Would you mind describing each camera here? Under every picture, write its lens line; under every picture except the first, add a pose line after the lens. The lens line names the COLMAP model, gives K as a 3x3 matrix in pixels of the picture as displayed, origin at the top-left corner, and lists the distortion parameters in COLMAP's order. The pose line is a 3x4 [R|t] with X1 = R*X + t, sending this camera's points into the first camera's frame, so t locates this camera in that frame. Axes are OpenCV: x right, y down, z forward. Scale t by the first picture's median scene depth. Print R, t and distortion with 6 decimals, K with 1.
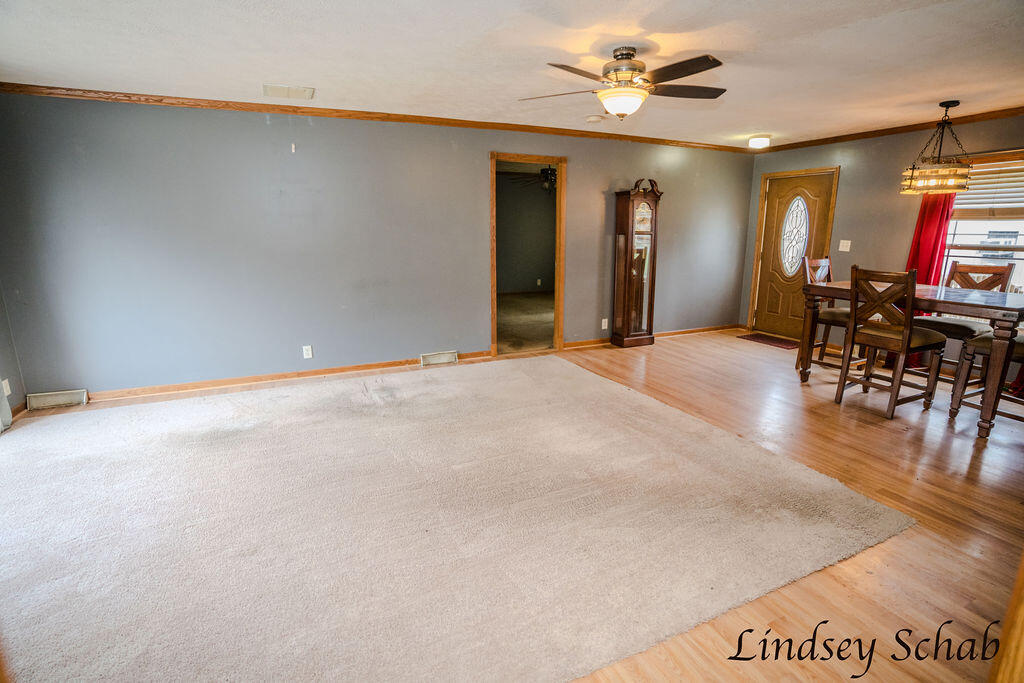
lens RADIAL K [[504.5, 0, 513.8], [0, 504.5, 341.7], [0, 0, 1]] dist [-0.069055, 0.031116]
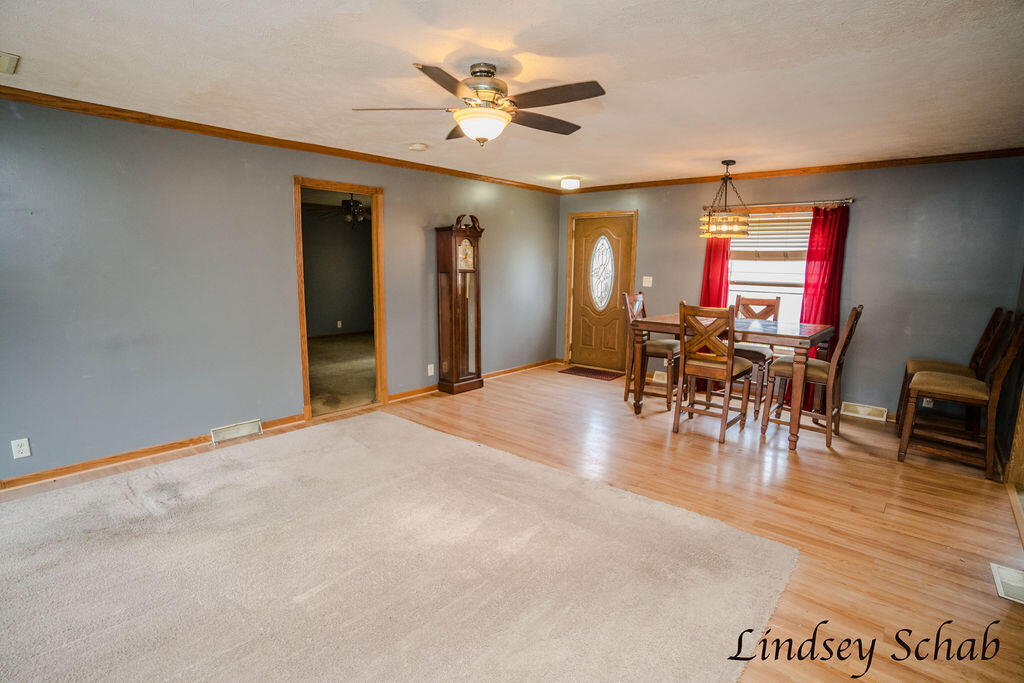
lens RADIAL K [[504.5, 0, 514.2], [0, 504.5, 343.2], [0, 0, 1]] dist [-0.069055, 0.031116]
pose [[0.913811, -0.054581, 0.402455, -0.061900], [0.080411, 0.995627, -0.047554, -0.035930], [-0.398099, 0.075818, 0.914204, 0.128358]]
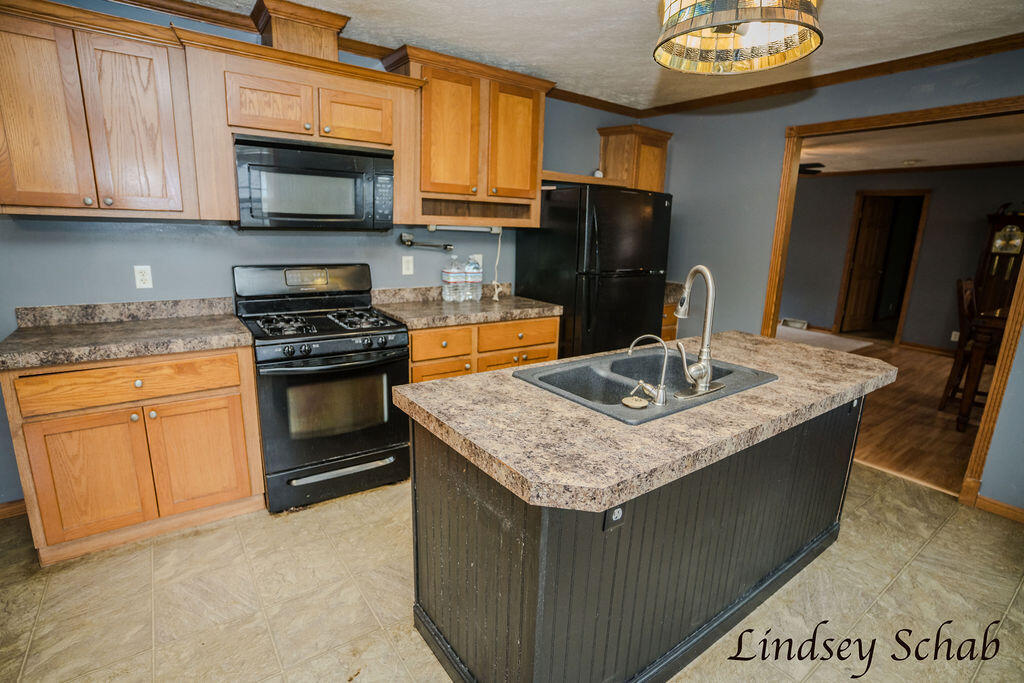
lens RADIAL K [[504.5, 0, 513.0], [0, 504.5, 343.8], [0, 0, 1]] dist [-0.069055, 0.031116]
pose [[0.195568, 0.225214, -0.954480, 1.298710], [-0.255445, 0.951375, 0.172142, 0.056494], [0.946837, 0.210151, 0.243589, -0.211262]]
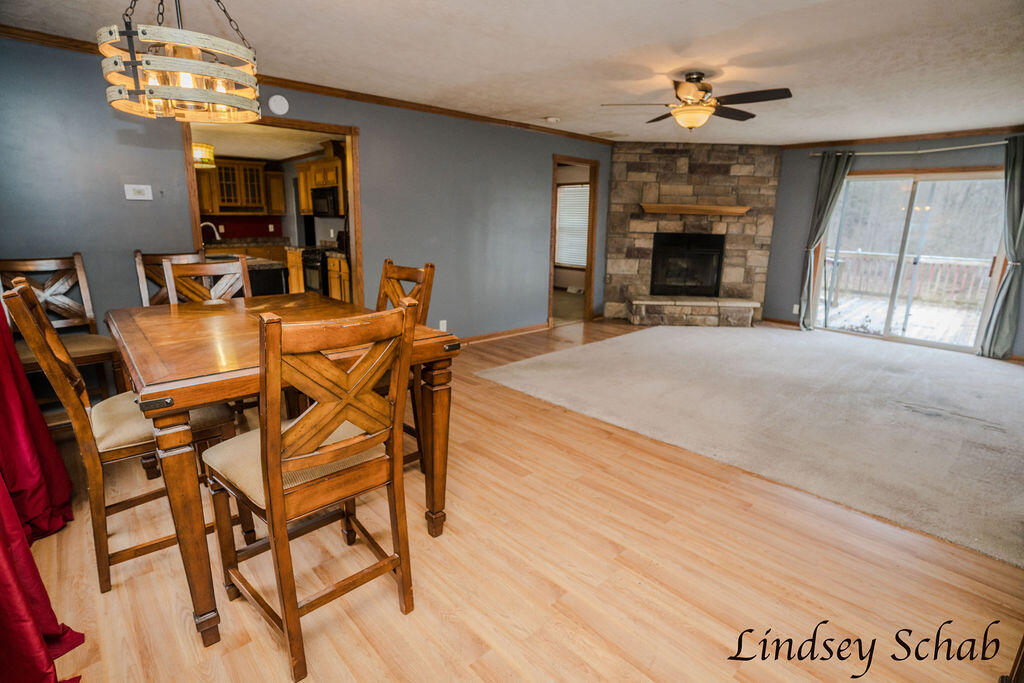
lens RADIAL K [[504.5, 0, 514.0], [0, 504.5, 340.5], [0, 0, 1]] dist [-0.069055, 0.031116]
pose [[-0.949145, 0.055779, -0.309858, 0.649797], [-0.090551, 0.894232, 0.438350, -0.300786], [0.301535, 0.444116, -0.843705, 1.329262]]
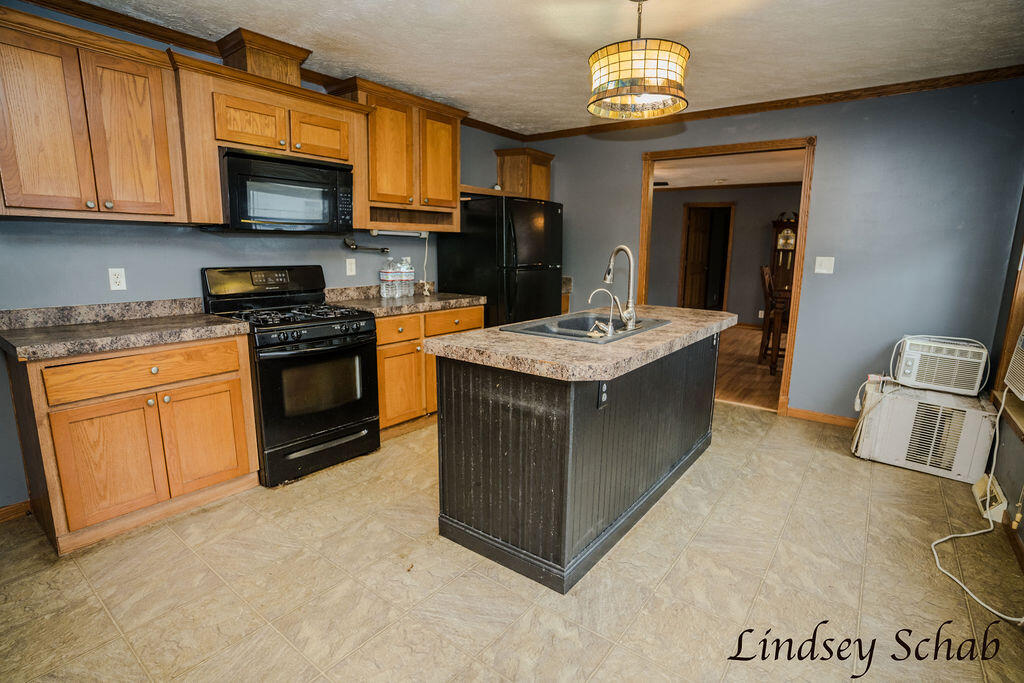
lens RADIAL K [[504.5, 0, 515.8], [0, 504.5, 342.7], [0, 0, 1]] dist [-0.069055, 0.031116]
pose [[0.470744, 0.167038, -0.866313, 1.397194], [-0.212567, 0.974462, 0.072385, 0.115115], [0.856280, 0.150074, 0.494229, -0.351468]]
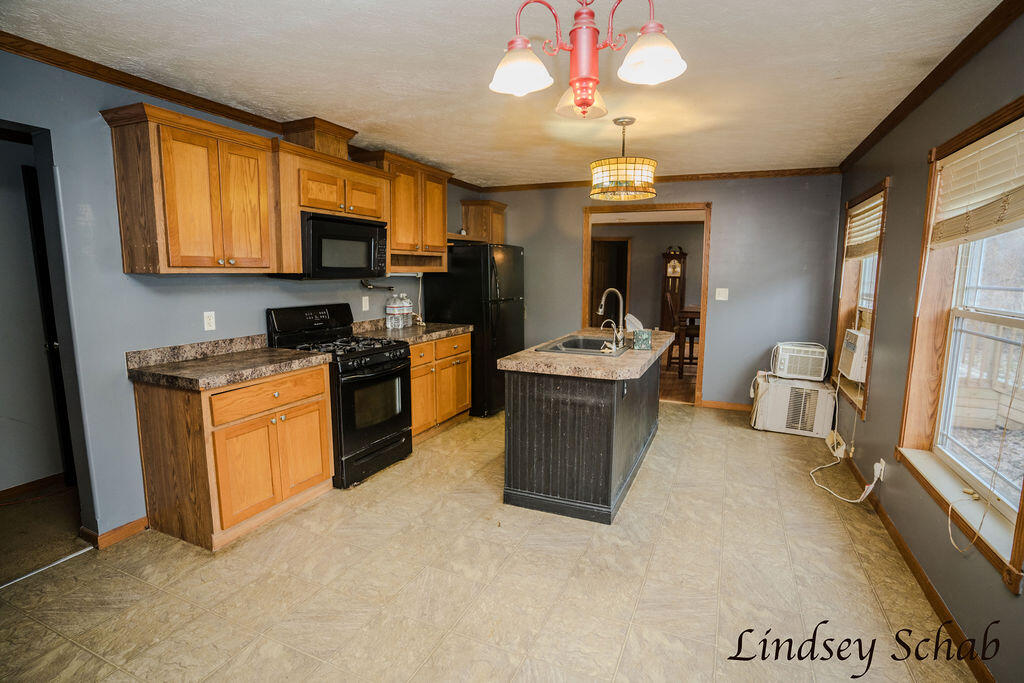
lens RADIAL K [[504.5, 0, 520.1], [0, 504.5, 341.8], [0, 0, 1]] dist [-0.069055, 0.031116]
pose [[0.668672, 0.106147, -0.735942, 1.450521], [-0.175428, 0.984338, -0.017419, 0.146794], [0.722567, 0.140752, 0.676820, -0.611966]]
